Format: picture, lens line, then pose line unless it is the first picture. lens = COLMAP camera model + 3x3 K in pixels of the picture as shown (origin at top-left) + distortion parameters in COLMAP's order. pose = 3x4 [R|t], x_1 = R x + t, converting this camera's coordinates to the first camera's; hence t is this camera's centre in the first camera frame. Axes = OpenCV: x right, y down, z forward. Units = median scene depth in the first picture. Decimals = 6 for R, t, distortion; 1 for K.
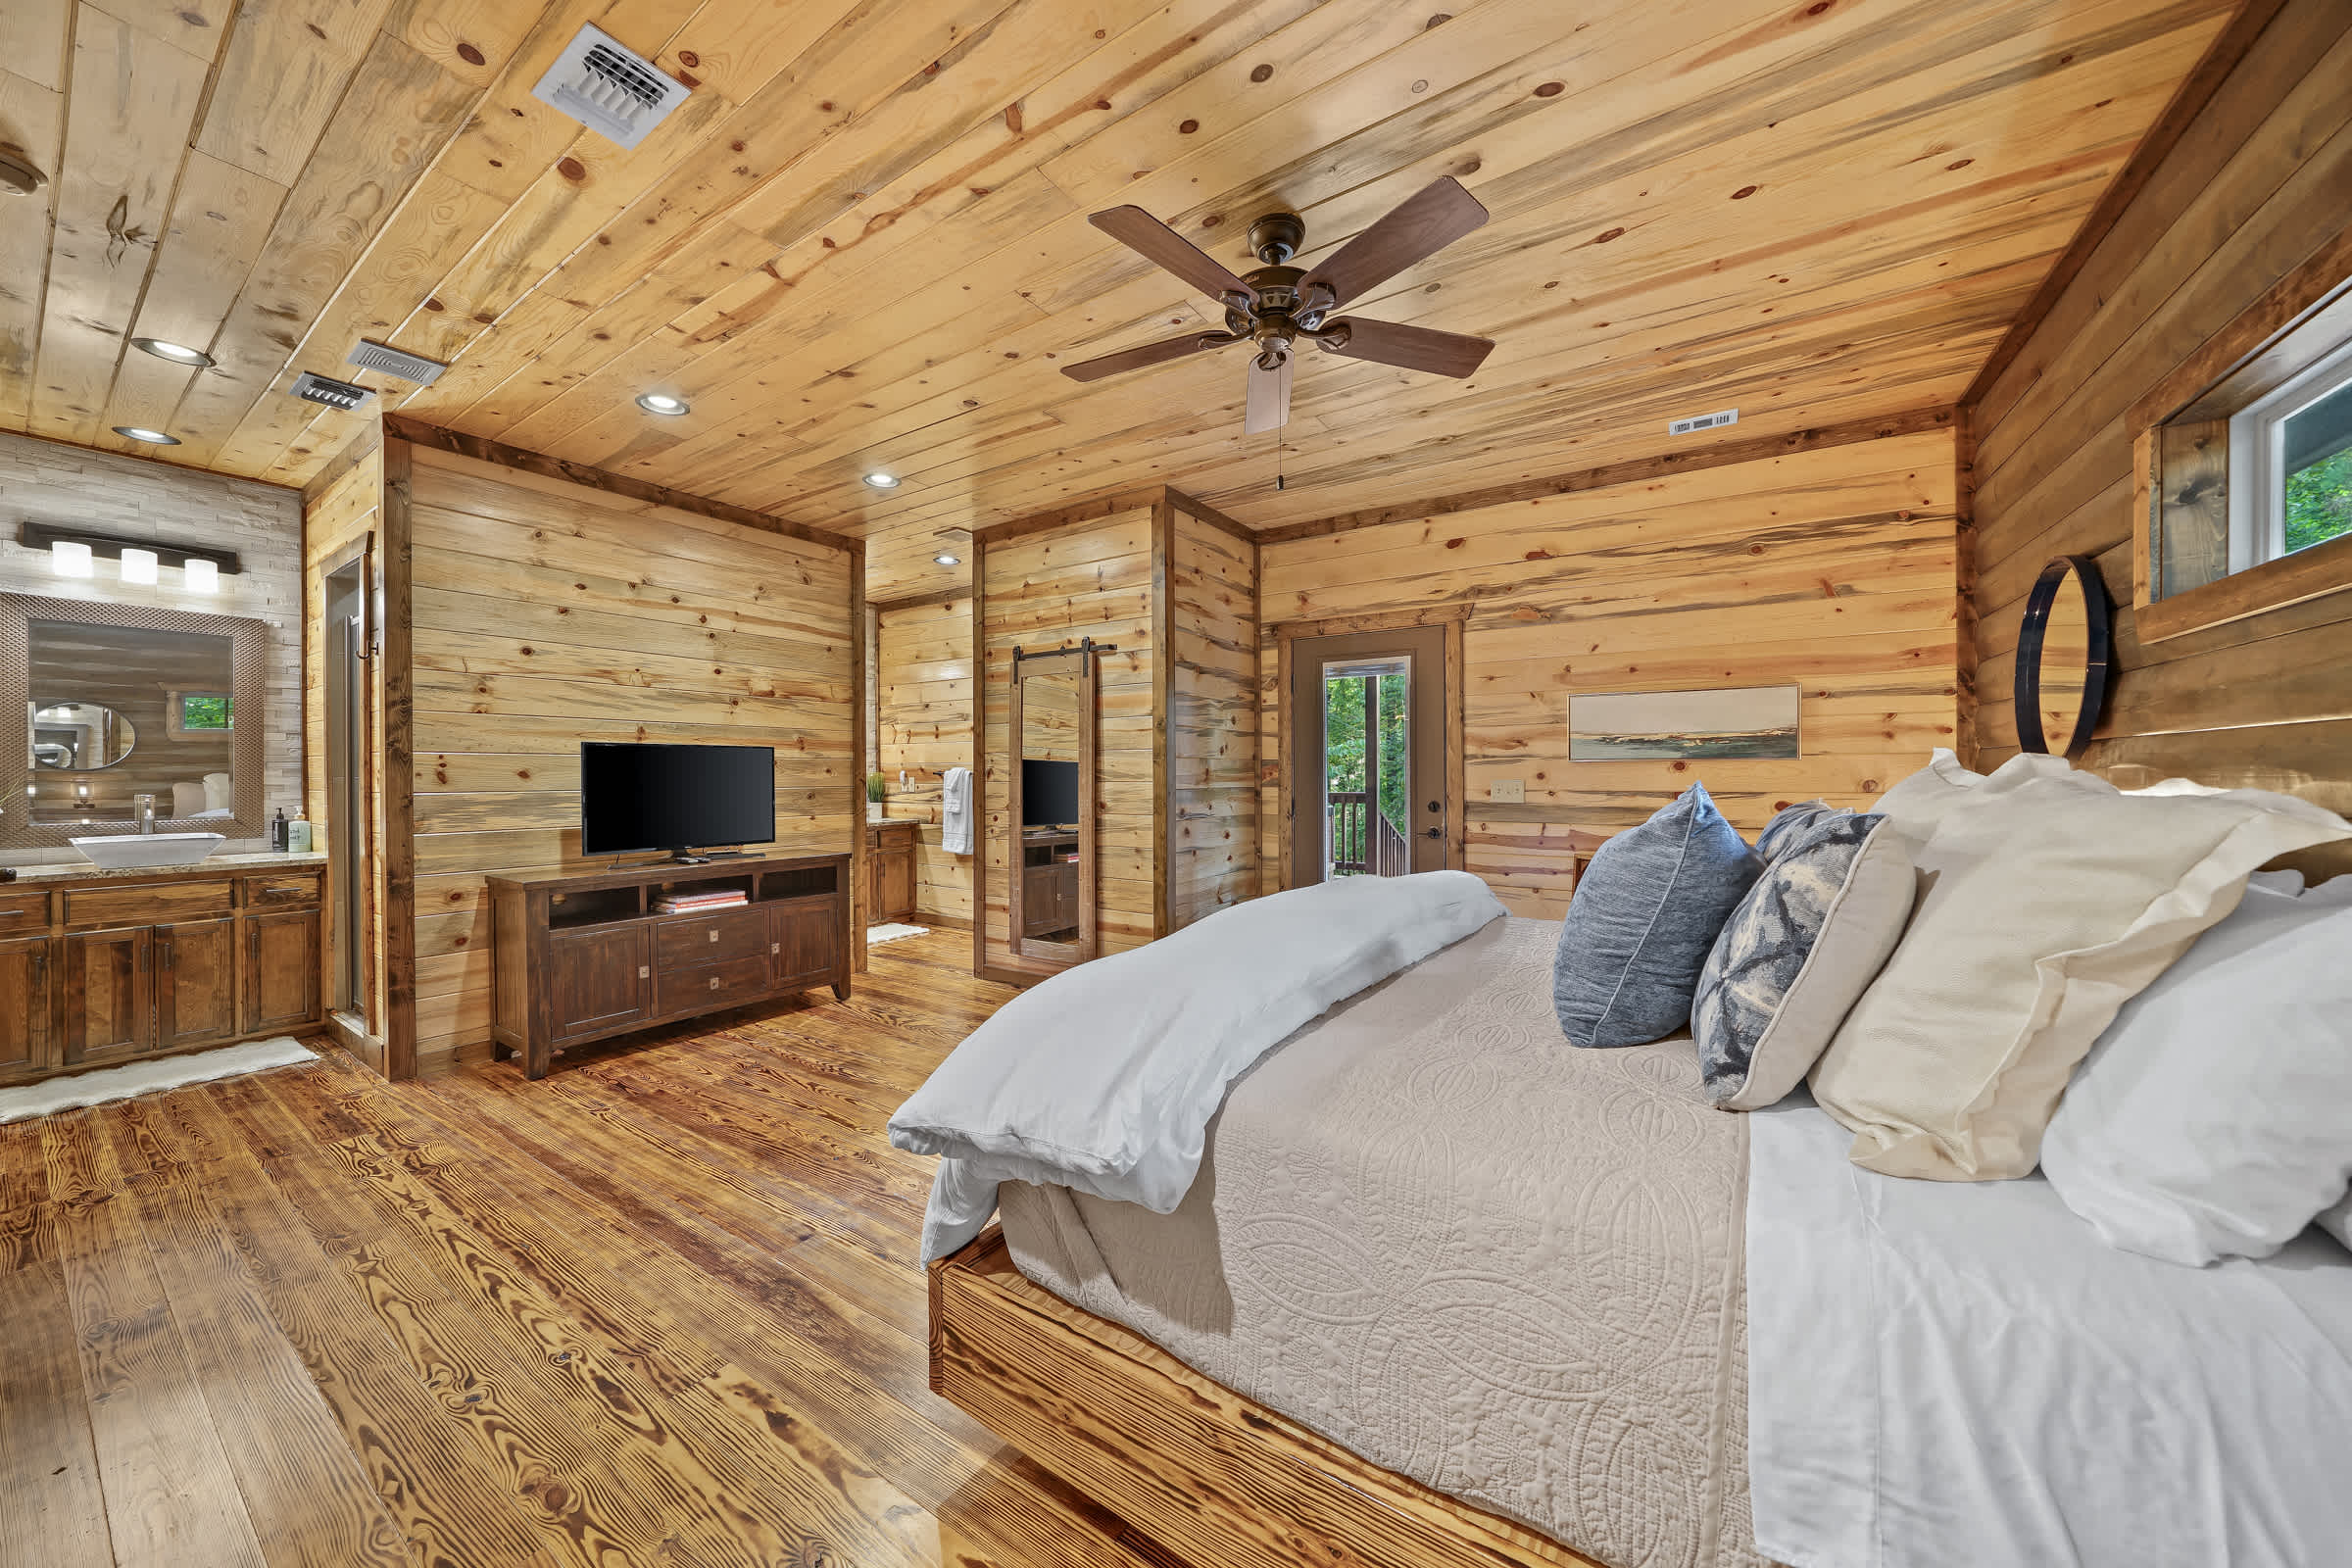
lens RADIAL K [[807.2, 0, 1178.0], [0, 807.2, 782.1], [0, 0, 1]] dist [-0.009746, 0.000016]
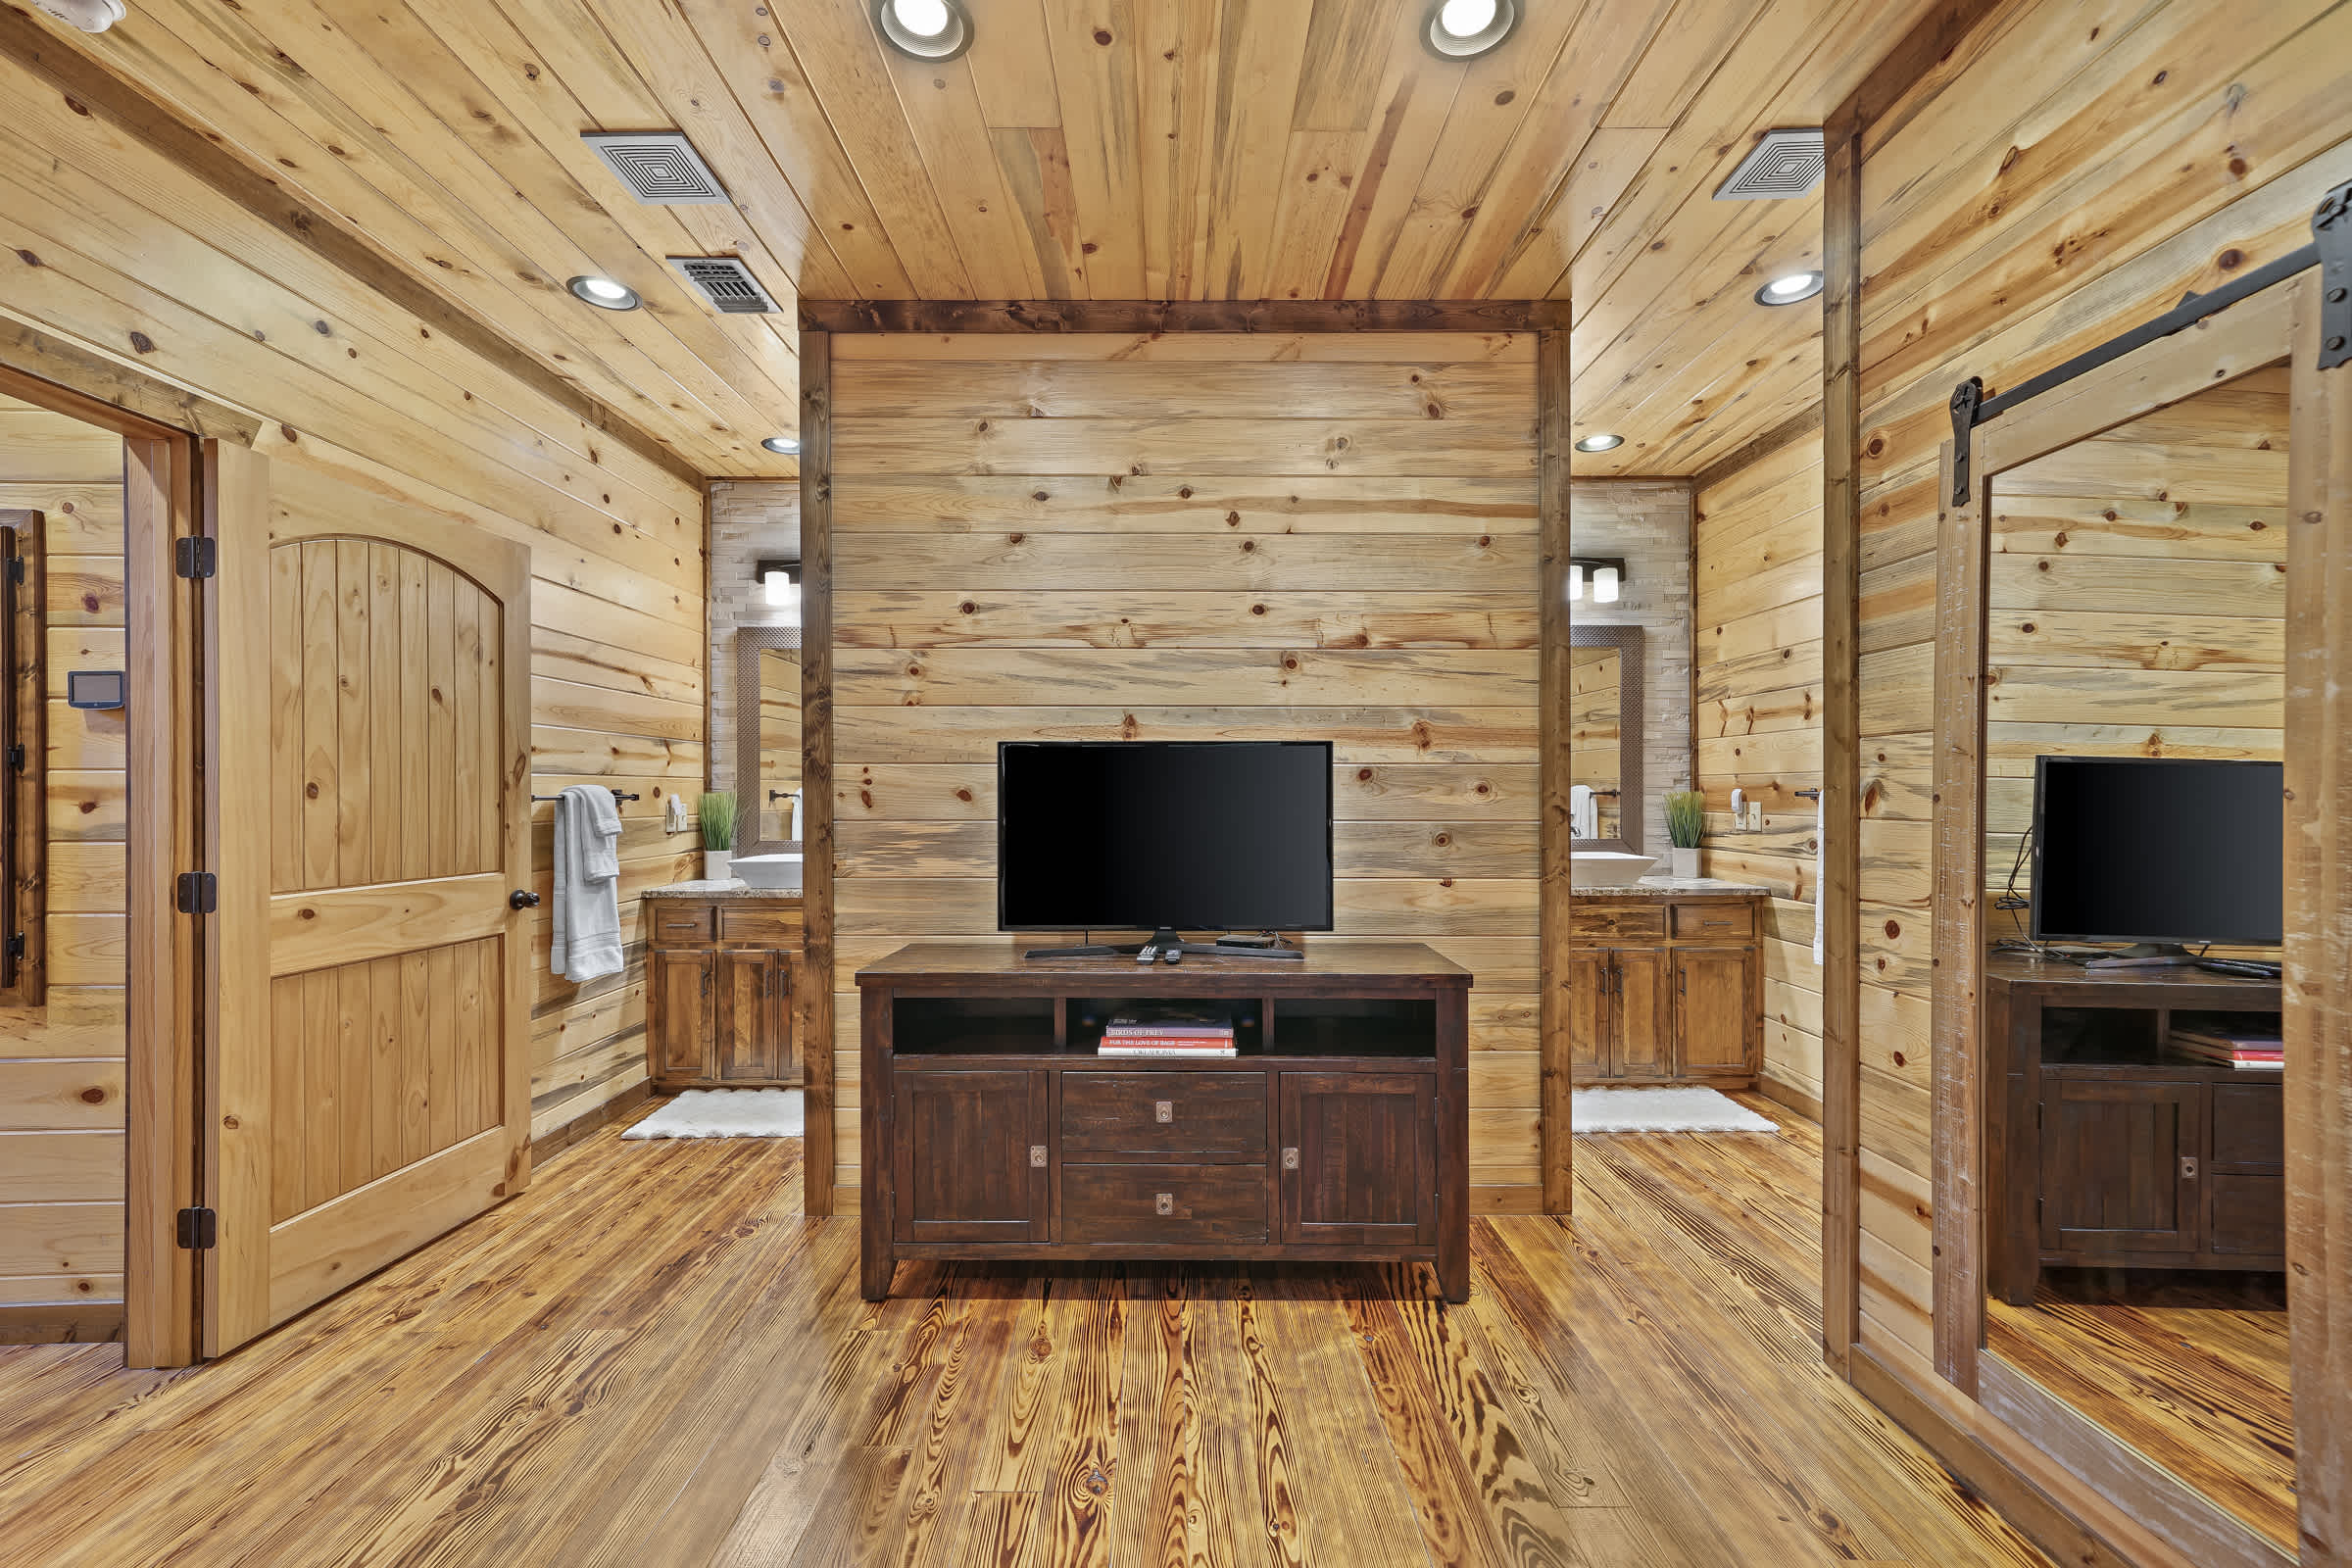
lens RADIAL K [[922.3, 0, 1161.3], [0, 922.3, 791.8], [0, 0, 1]] dist [-0.000457, 0.005426]
pose [[0.538755, 0.001062, -0.842462, -0.080049], [-0.010238, 0.999934, -0.005286, -0.008795], [0.842400, 0.011473, 0.538731, 0.654651]]
